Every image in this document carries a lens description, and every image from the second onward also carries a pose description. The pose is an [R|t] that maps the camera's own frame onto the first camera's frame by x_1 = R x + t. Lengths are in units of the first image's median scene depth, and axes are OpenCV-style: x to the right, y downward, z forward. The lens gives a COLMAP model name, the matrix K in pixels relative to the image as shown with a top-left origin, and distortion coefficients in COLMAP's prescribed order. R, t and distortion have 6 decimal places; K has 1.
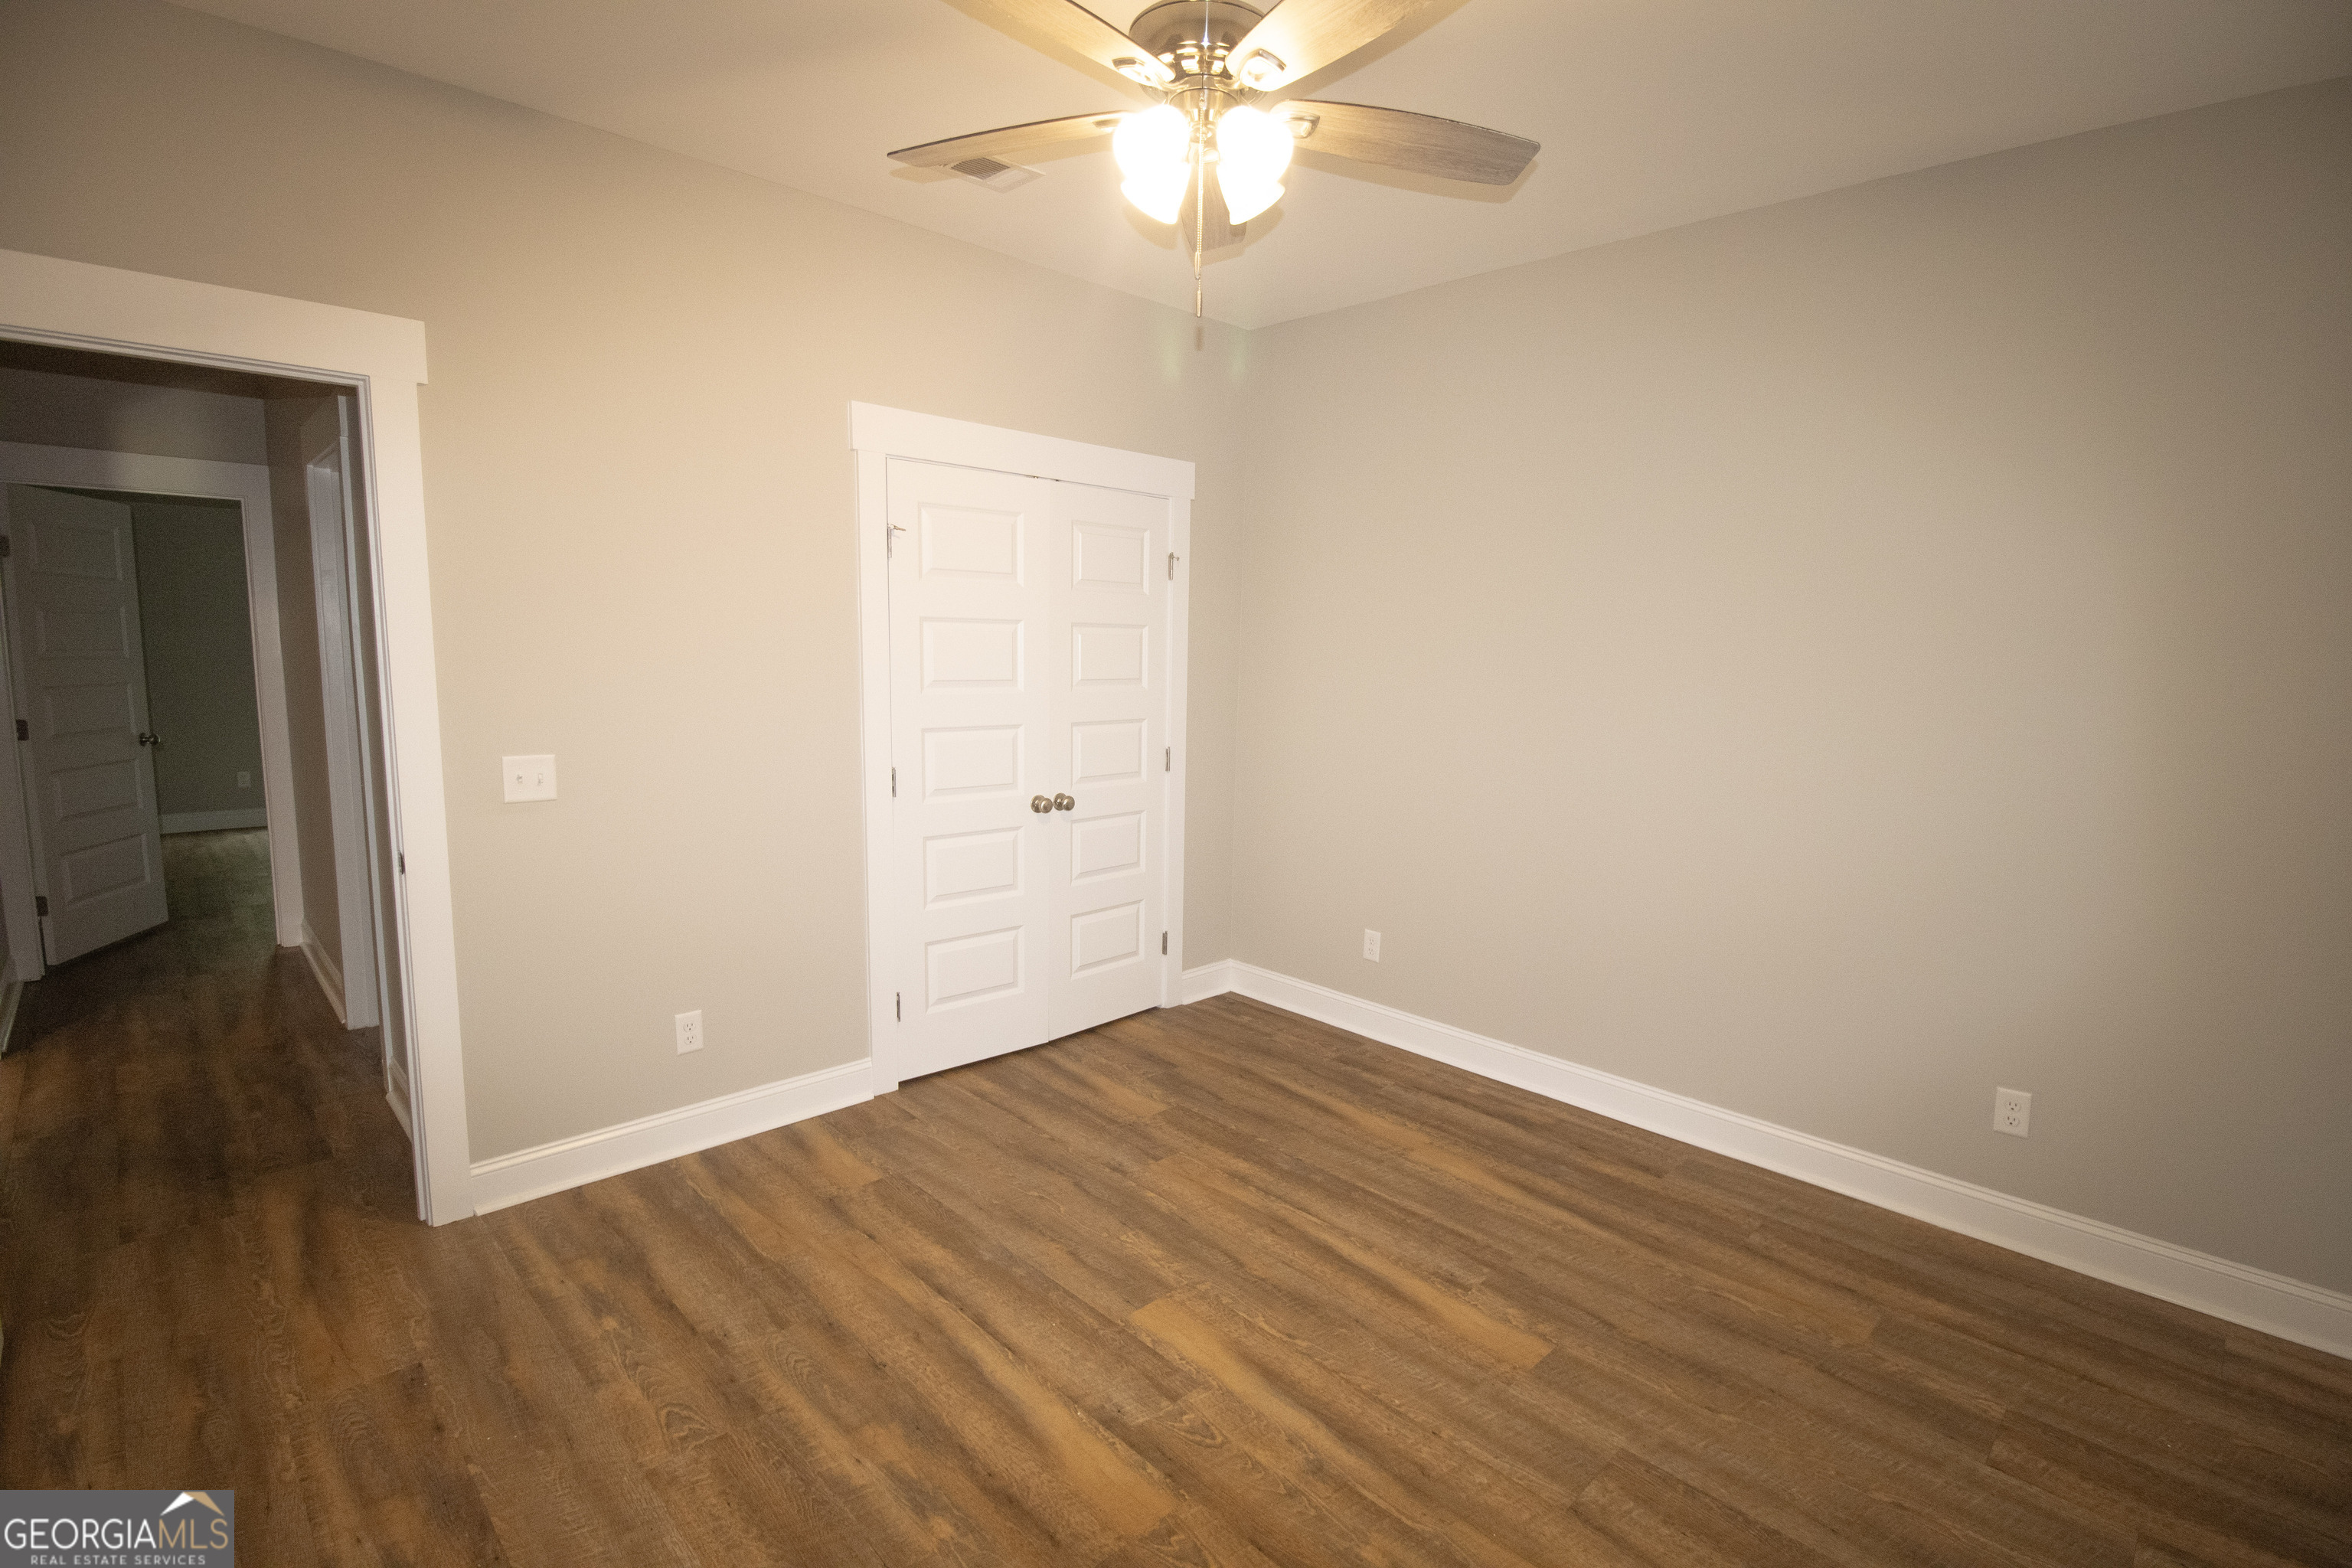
lens RADIAL K [[1090.0, 0, 1184.8], [0, 1090.0, 769.5], [0, 0, 1]] dist [-0.001618, -0.000621]
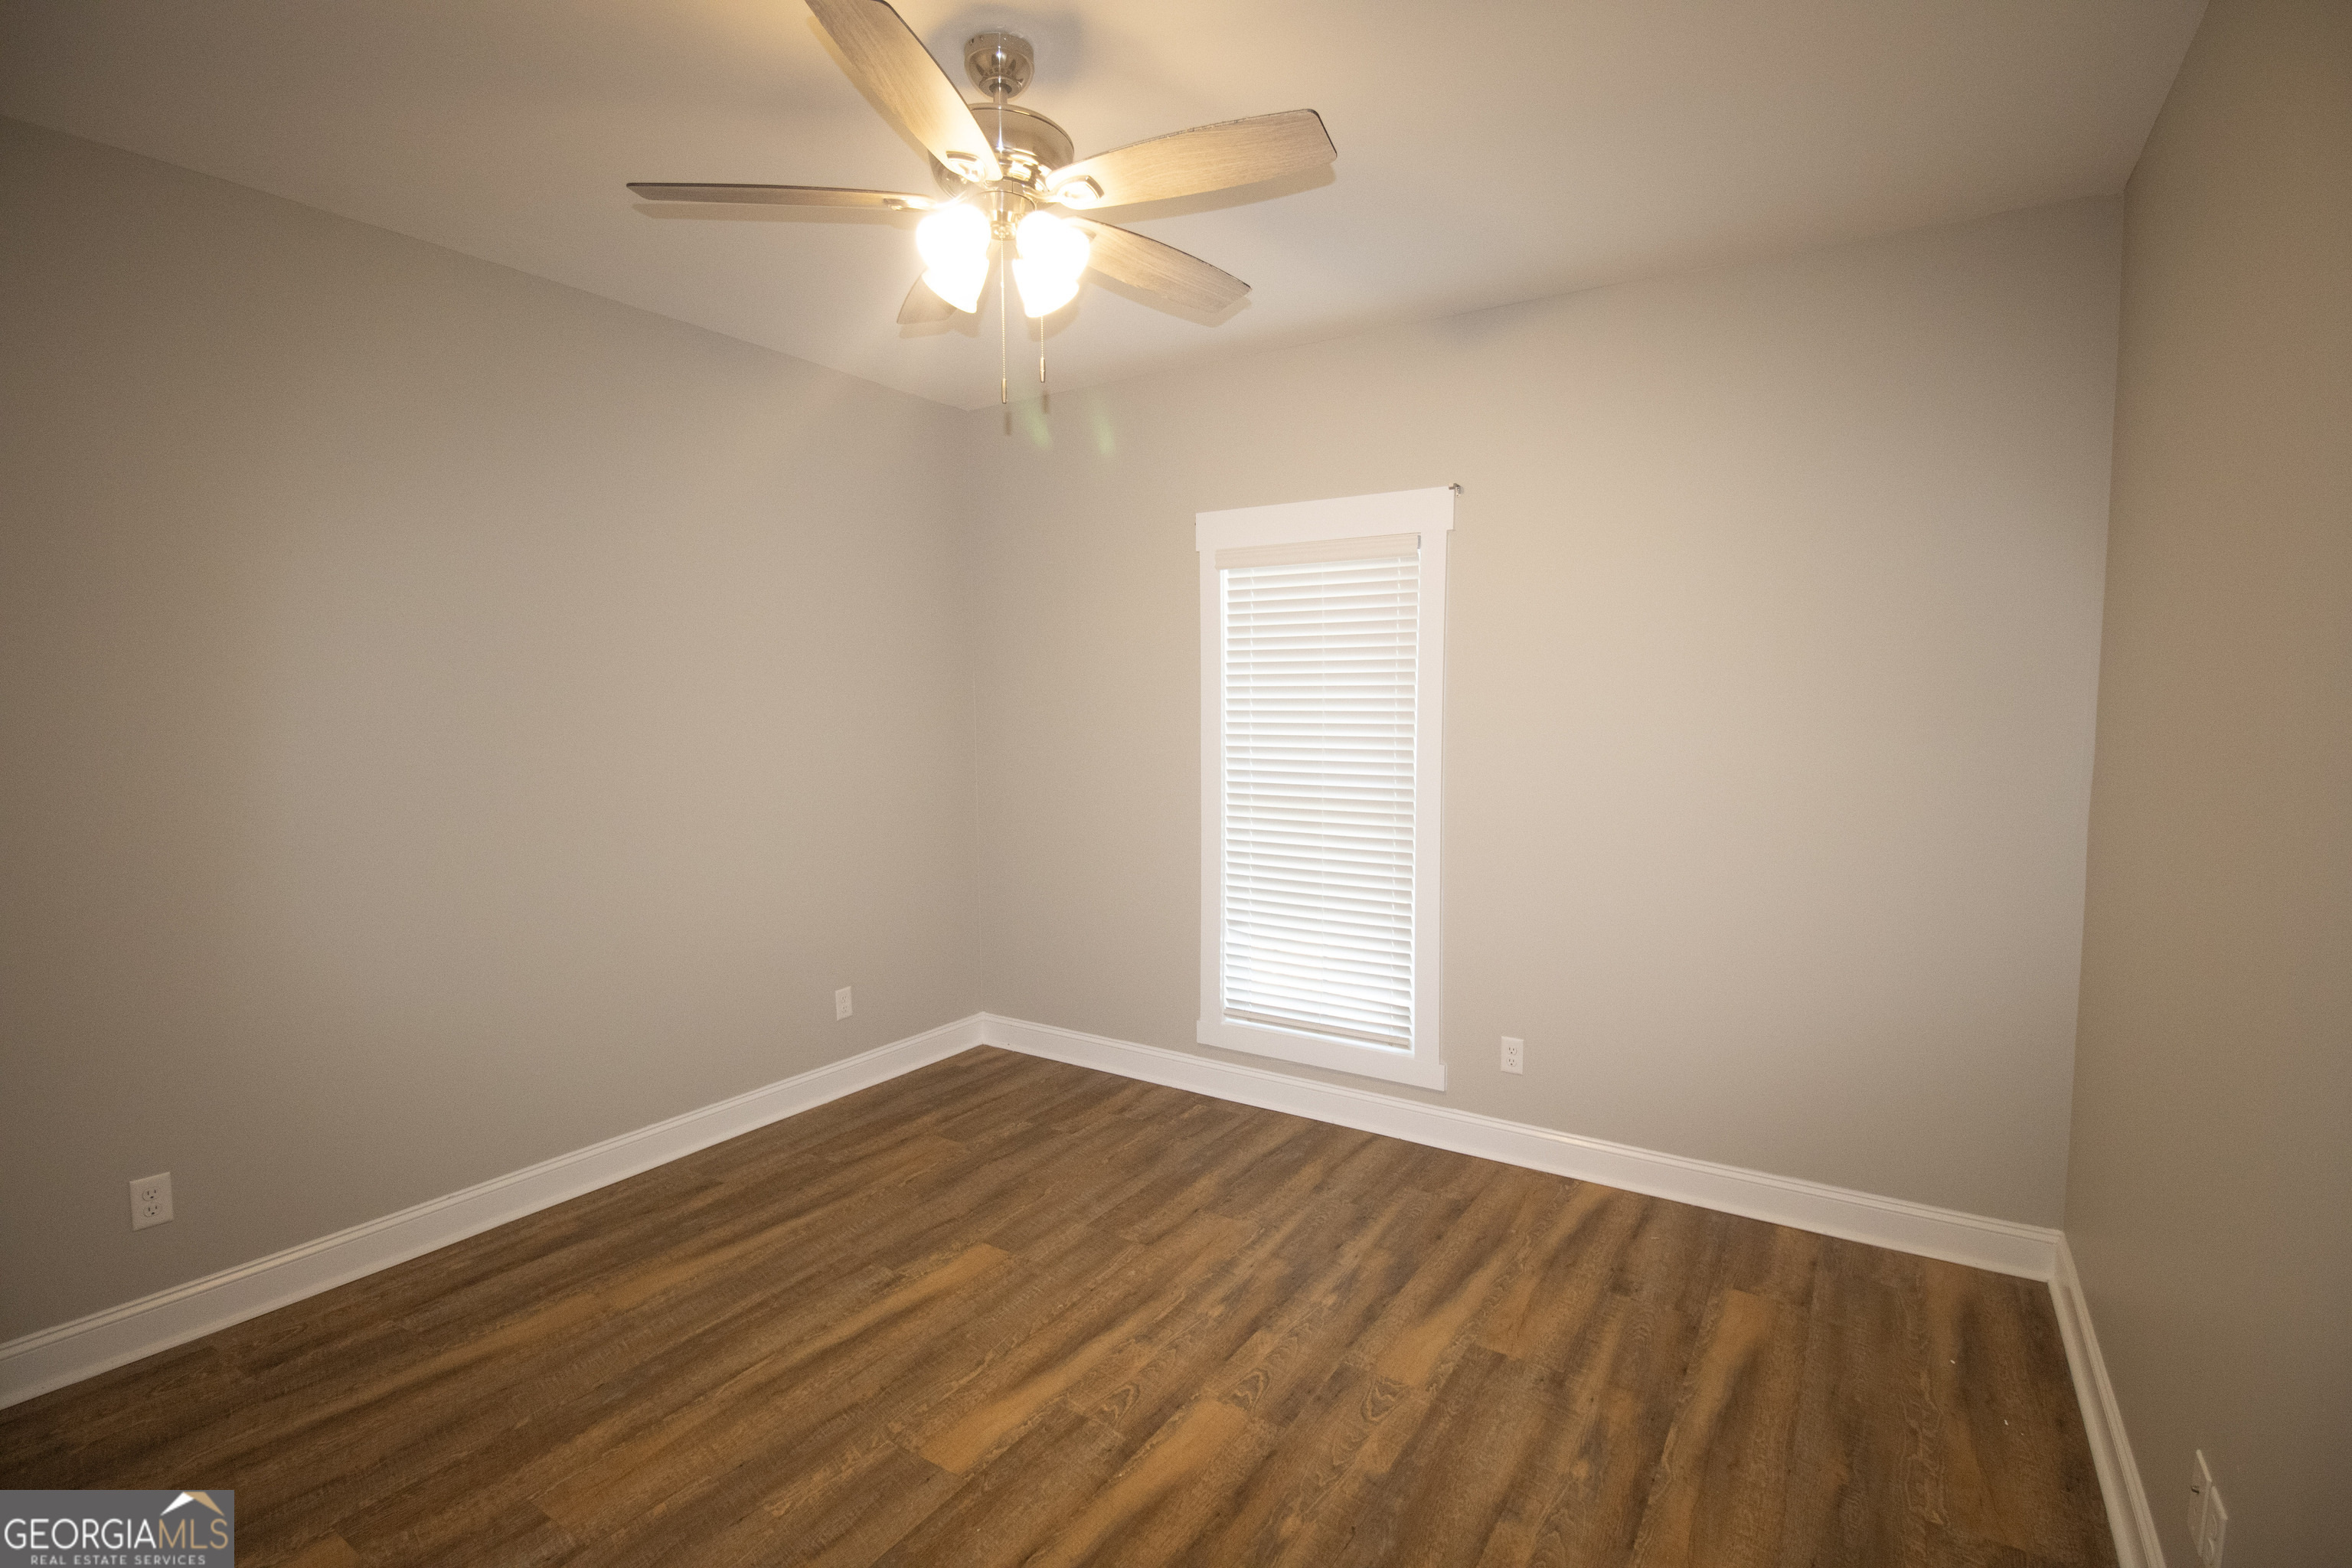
lens RADIAL K [[1090.0, 0, 1184.7], [0, 1090.0, 785.9], [0, 0, 1]] dist [-0.001618, -0.000621]
pose [[-0.220090, -0.099681, 0.970373, -0.785289], [0.103568, 0.986755, 0.124854, -0.126218], [-0.969966, 0.127979, -0.206851, 0.811814]]
